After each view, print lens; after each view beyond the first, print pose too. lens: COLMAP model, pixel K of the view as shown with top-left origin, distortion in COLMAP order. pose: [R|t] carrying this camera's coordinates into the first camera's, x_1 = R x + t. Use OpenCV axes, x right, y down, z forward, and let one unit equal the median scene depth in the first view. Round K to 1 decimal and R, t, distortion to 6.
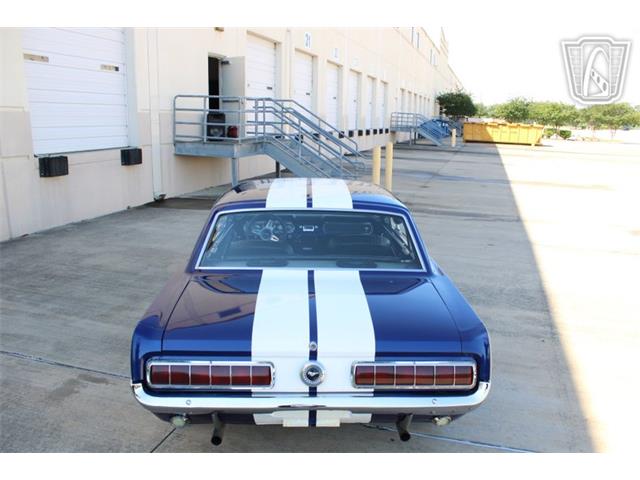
lens RADIAL K [[536.0, 0, 325.3], [0, 536.0, 242.5], [0, 0, 1]] dist [-0.167797, 0.148862]
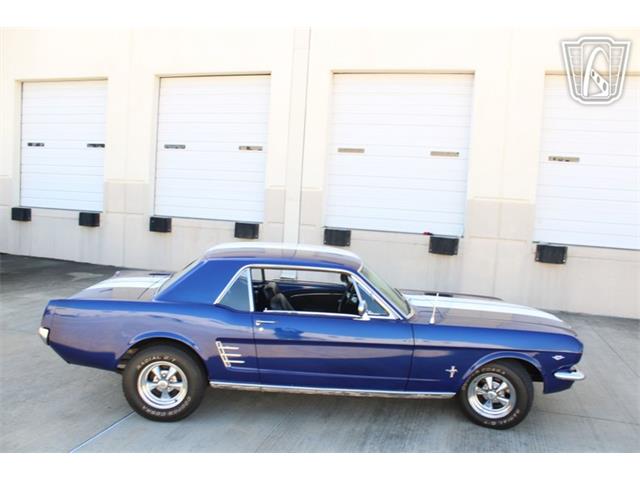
lens RADIAL K [[536.0, 0, 325.3], [0, 536.0, 242.5], [0, 0, 1]] dist [-0.167797, 0.148862]
pose [[0.015303, 0.068046, -0.997565, 0.801416], [-0.280896, 0.957796, 0.061024, -0.147508], [0.959616, 0.279278, 0.033771, 0.705147]]
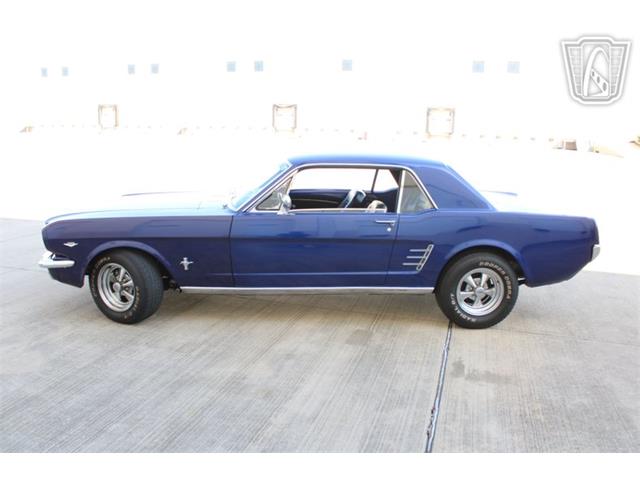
lens RADIAL K [[536.0, 0, 325.3], [0, 536.0, 242.5], [0, 0, 1]] dist [-0.167797, 0.148862]
pose [[-0.005863, -0.229671, 0.973251, -0.822352], [0.201321, 0.953068, 0.226122, -0.132617], [-0.979508, 0.197262, 0.040650, 0.721671]]
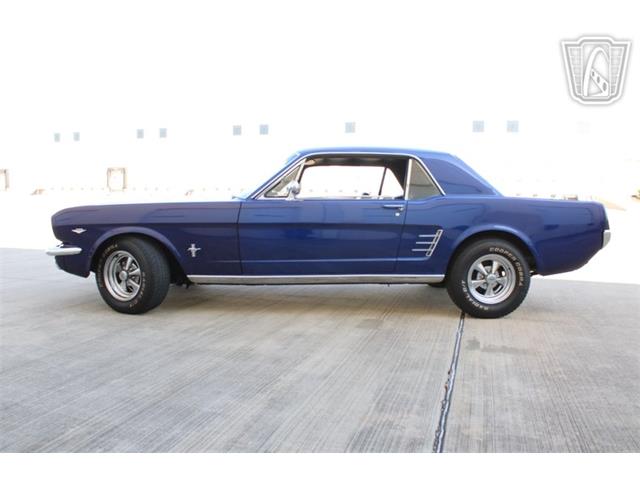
lens RADIAL K [[536.0, 0, 325.3], [0, 536.0, 242.5], [0, 0, 1]] dist [-0.167797, 0.148862]
pose [[0.002007, -0.109877, 0.993943, -0.835818], [0.211783, 0.971446, 0.106962, -0.036046], [-0.977315, 0.210286, 0.025219, 0.746581]]
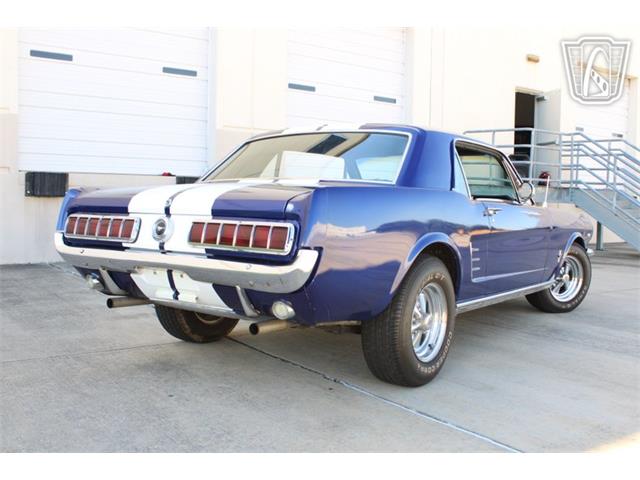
lens RADIAL K [[651.0, 0, 325.0], [0, 651.0, 242.1], [0, 0, 1]] dist [-0.127331, 0.136694]
pose [[0.793595, 0.034341, -0.607477, 0.376797], [-0.144044, 0.980628, -0.132742, 0.153053], [0.591150, 0.192847, 0.783168, 0.093040]]
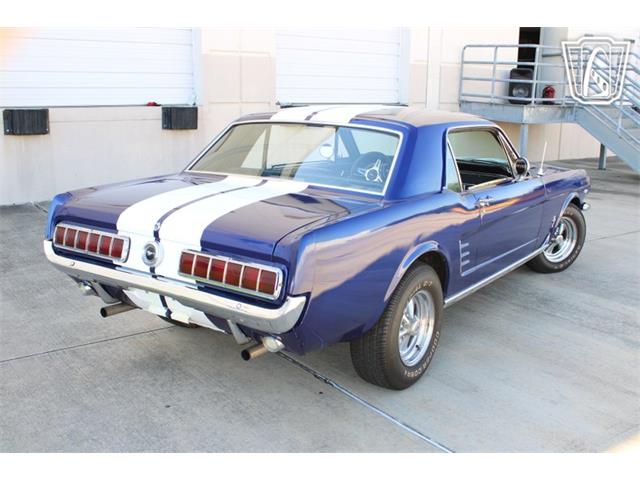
lens RADIAL K [[675.0, 0, 326.5], [0, 675.0, 243.4], [0, 0, 1]] dist [-0.127374, 0.163024]
pose [[0.799554, 0.128610, -0.586662, 0.386249], [-0.137616, 0.990047, 0.029487, 0.057332], [0.584615, 0.057158, 0.809295, 0.066058]]
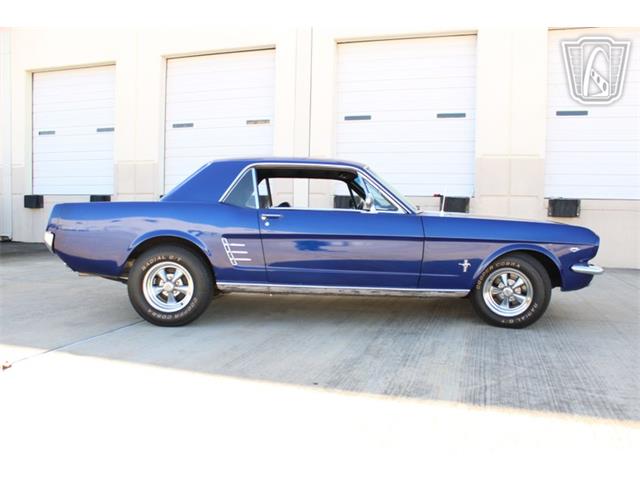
lens RADIAL K [[536.0, 0, 325.3], [0, 536.0, 242.5], [0, 0, 1]] dist [-0.167797, 0.148862]
pose [[-0.007854, 0.038519, -0.999227, 0.799568], [-0.246136, 0.968440, 0.039266, 0.002798], [0.969204, 0.246254, 0.001874, 0.755984]]
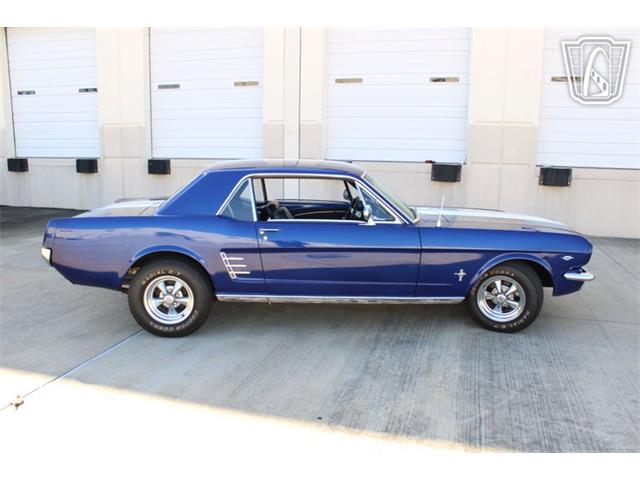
lens RADIAL K [[536.0, 0, 325.3], [0, 536.0, 242.5], [0, 0, 1]] dist [-0.167797, 0.148862]
pose [[0.016751, 0.157968, -0.987302, 0.794761], [-0.240419, 0.959106, 0.149378, -0.089166], [0.970525, 0.234863, 0.054044, 0.718531]]
